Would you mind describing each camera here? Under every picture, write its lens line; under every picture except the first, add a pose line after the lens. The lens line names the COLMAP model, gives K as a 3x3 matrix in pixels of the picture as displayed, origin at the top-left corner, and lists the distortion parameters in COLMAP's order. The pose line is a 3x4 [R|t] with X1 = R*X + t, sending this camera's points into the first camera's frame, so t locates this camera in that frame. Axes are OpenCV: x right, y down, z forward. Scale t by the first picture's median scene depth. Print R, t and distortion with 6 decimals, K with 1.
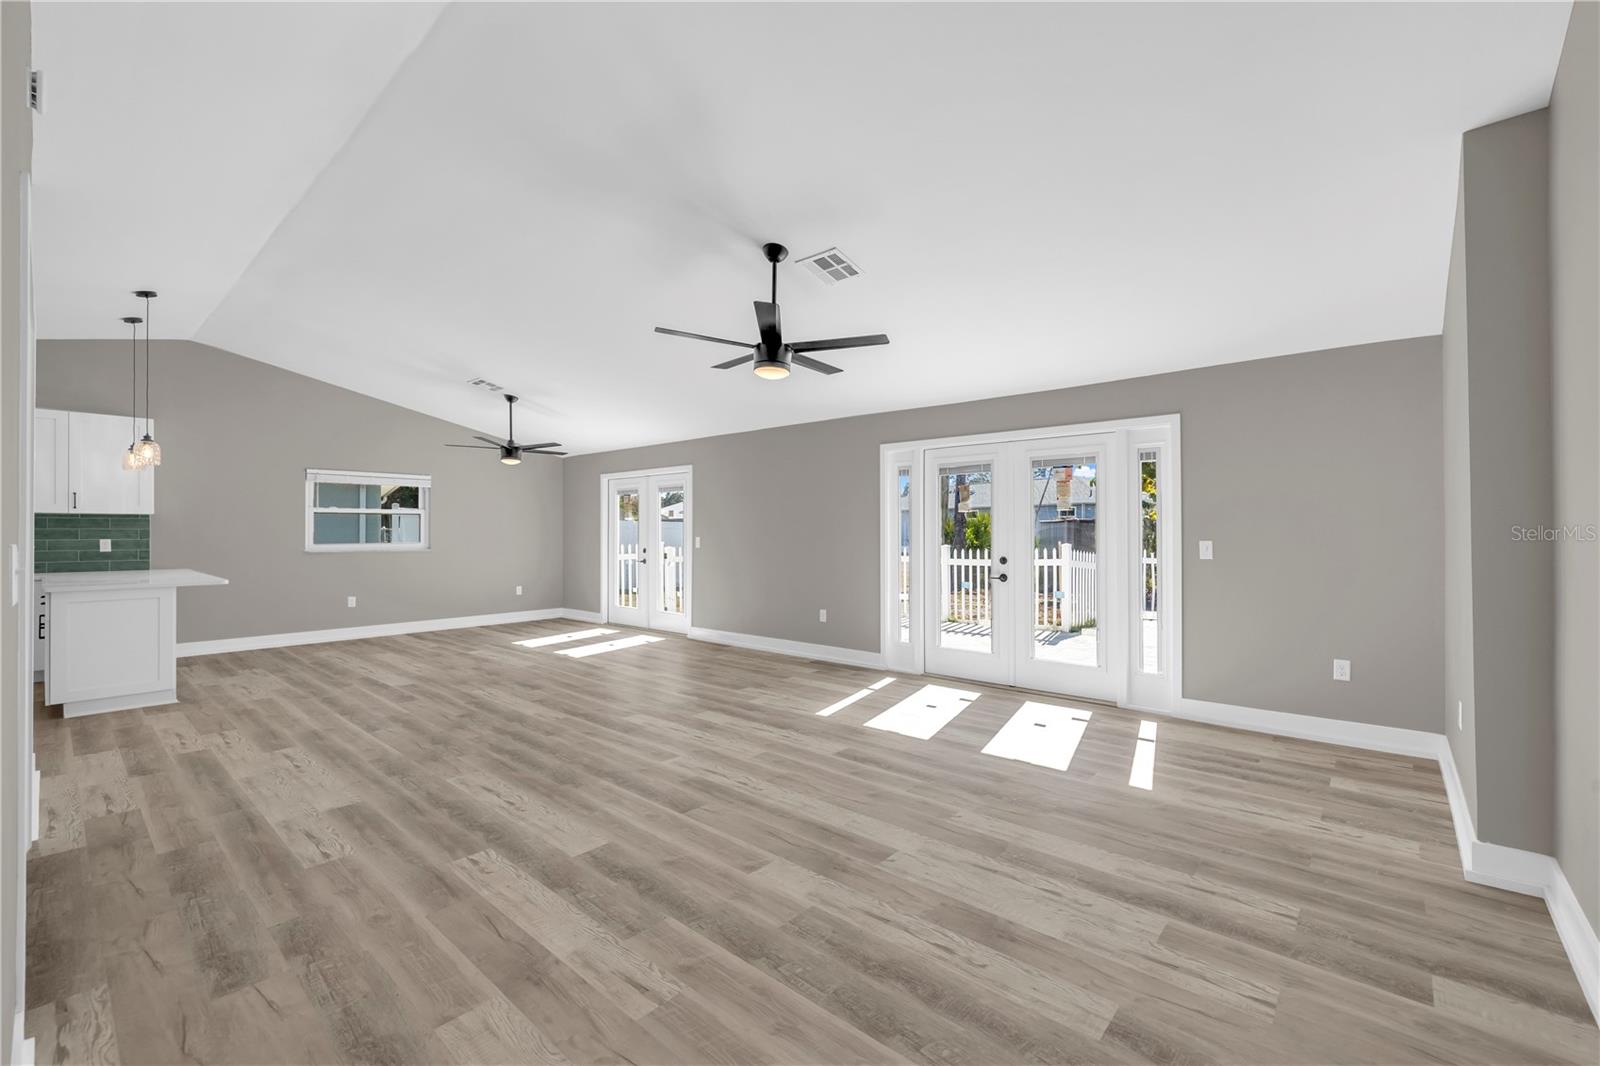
lens RADIAL K [[670.1, 0, 797.5], [0, 670.1, 527.3], [0, 0, 1]] dist [-0.000828, 0.000522]
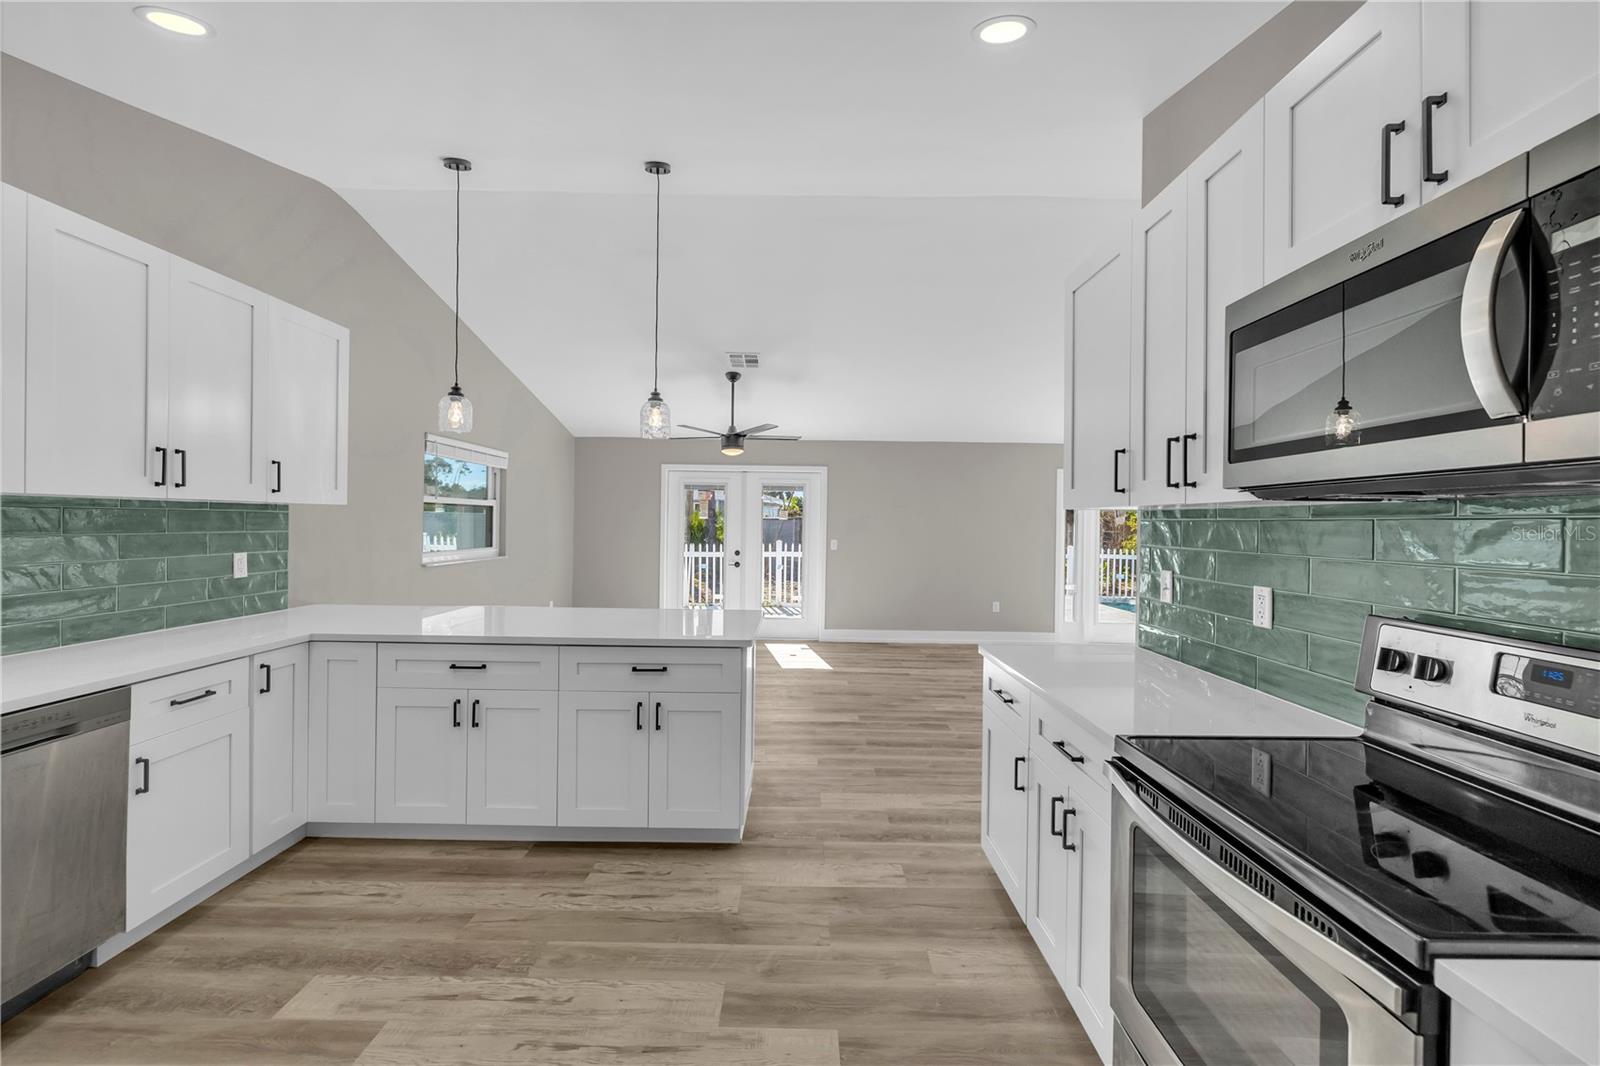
lens RADIAL K [[670.1, 0, 797.5], [0, 670.1, 527.3], [0, 0, 1]] dist [-0.000828, 0.000522]
pose [[0.750407, 0.008553, 0.660921, -1.957404], [-0.019870, 0.999756, 0.009623, -0.026571], [-0.660678, -0.020353, 0.750394, 0.656206]]
